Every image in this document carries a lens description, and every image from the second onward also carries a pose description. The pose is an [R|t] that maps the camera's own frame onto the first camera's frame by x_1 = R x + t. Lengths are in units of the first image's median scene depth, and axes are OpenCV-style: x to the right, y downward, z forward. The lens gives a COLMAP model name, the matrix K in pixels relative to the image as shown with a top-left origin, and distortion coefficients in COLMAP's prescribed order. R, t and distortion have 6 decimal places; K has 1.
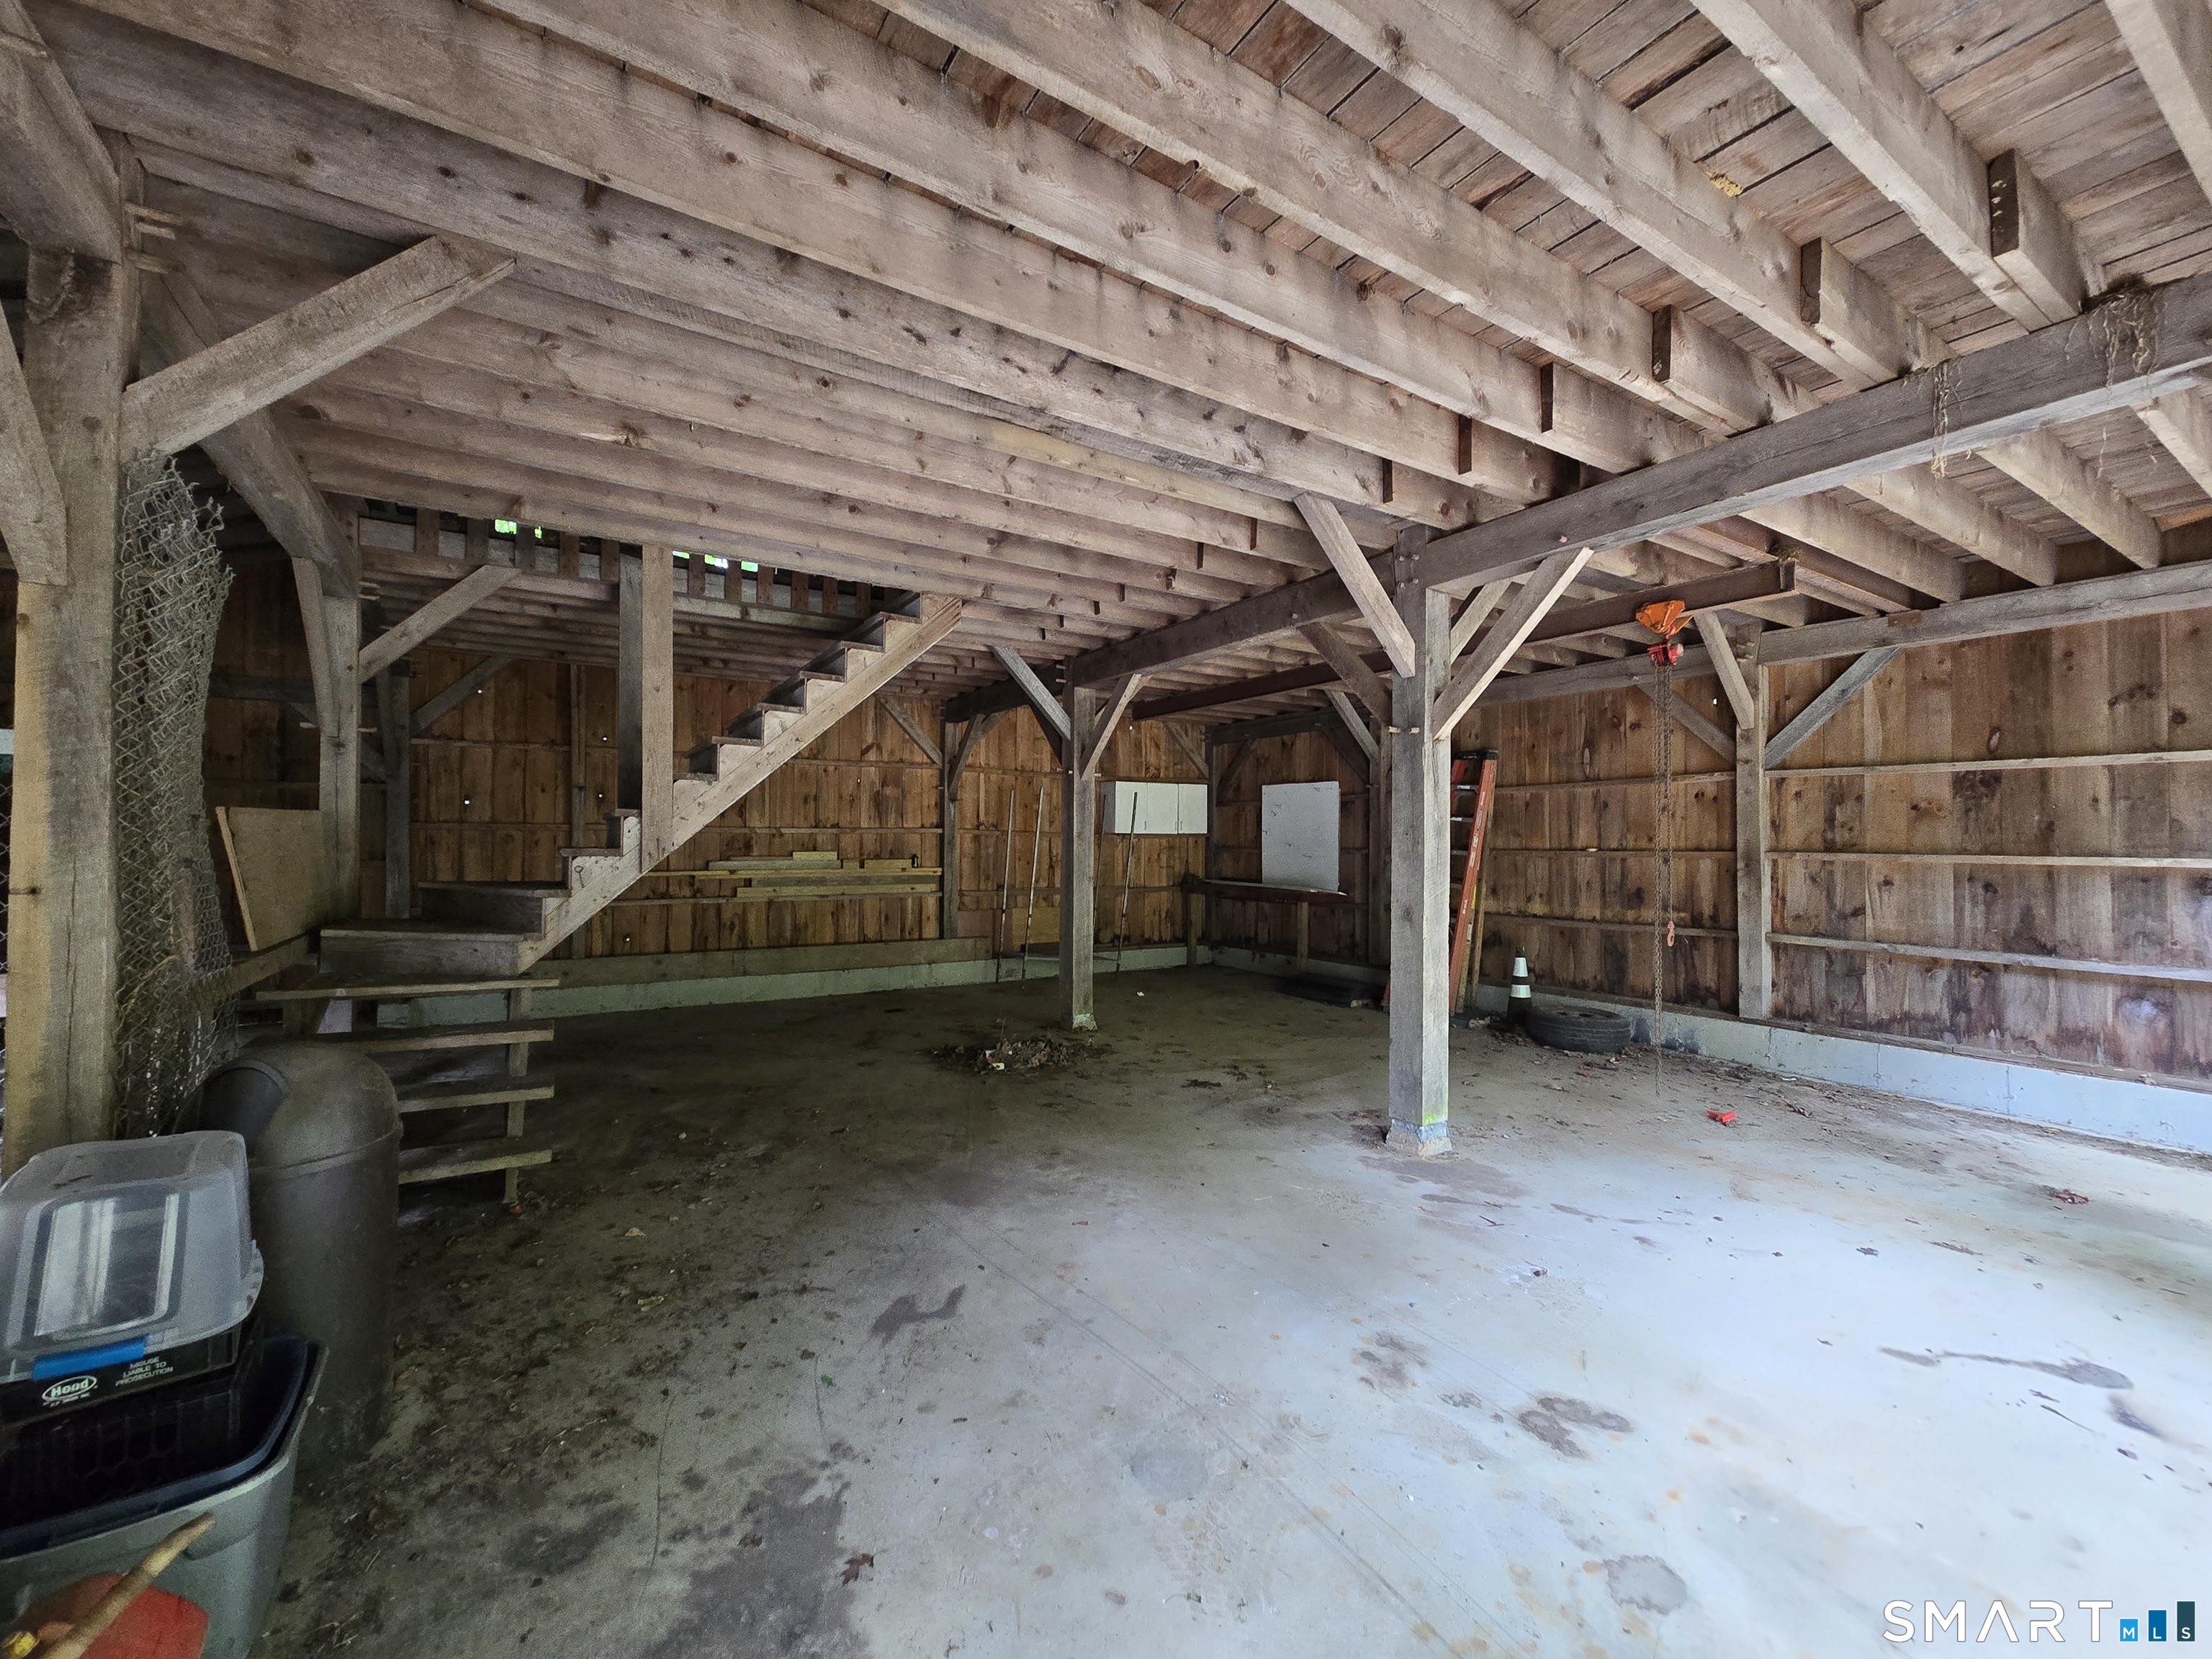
lens RADIAL K [[900.0, 0, 1106.5], [0, 900.0, 831.8], [0, 0, 1]] dist [-0.000111, -0.000013]
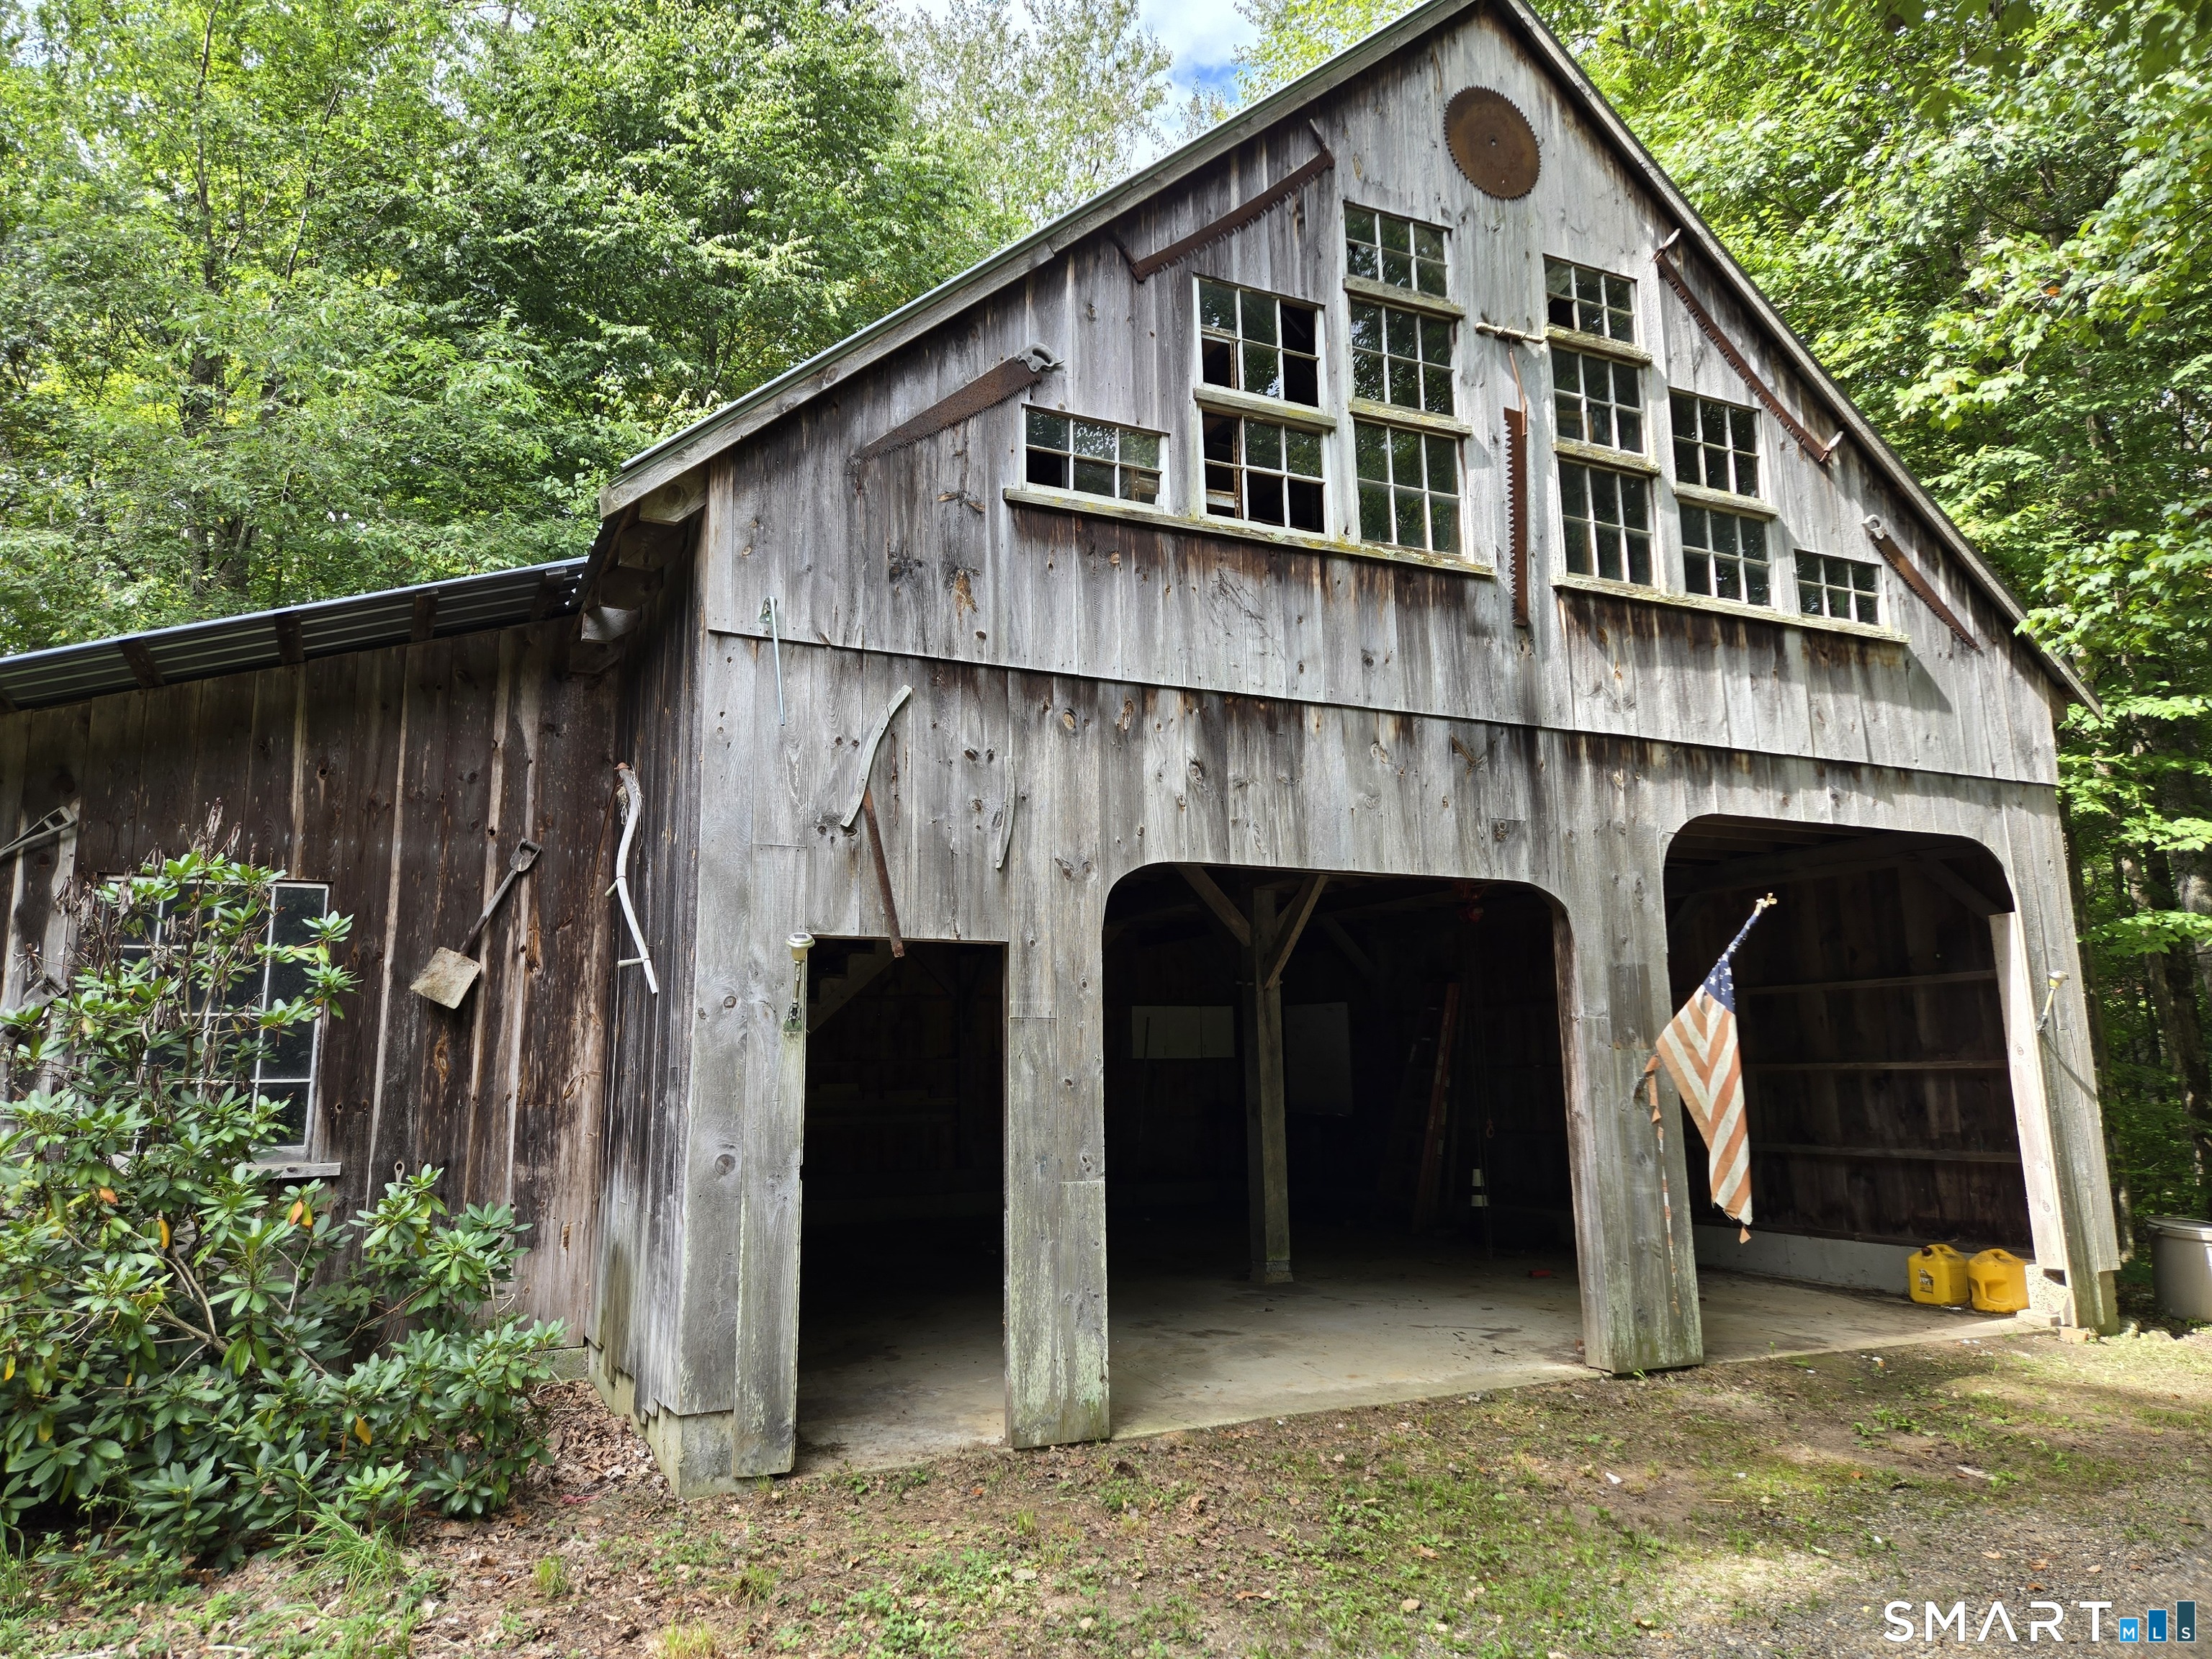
lens RADIAL K [[1444.6, 0, 1101.0], [0, 1444.6, 825.1], [0, 0, 1]] dist [0.022149, -0.005606]
pose [[0.994120, -0.036189, -0.102057, 0.205366], [0.019301, 0.986626, -0.161852, 0.006167], [0.106550, 0.158930, 0.981524, -0.816702]]
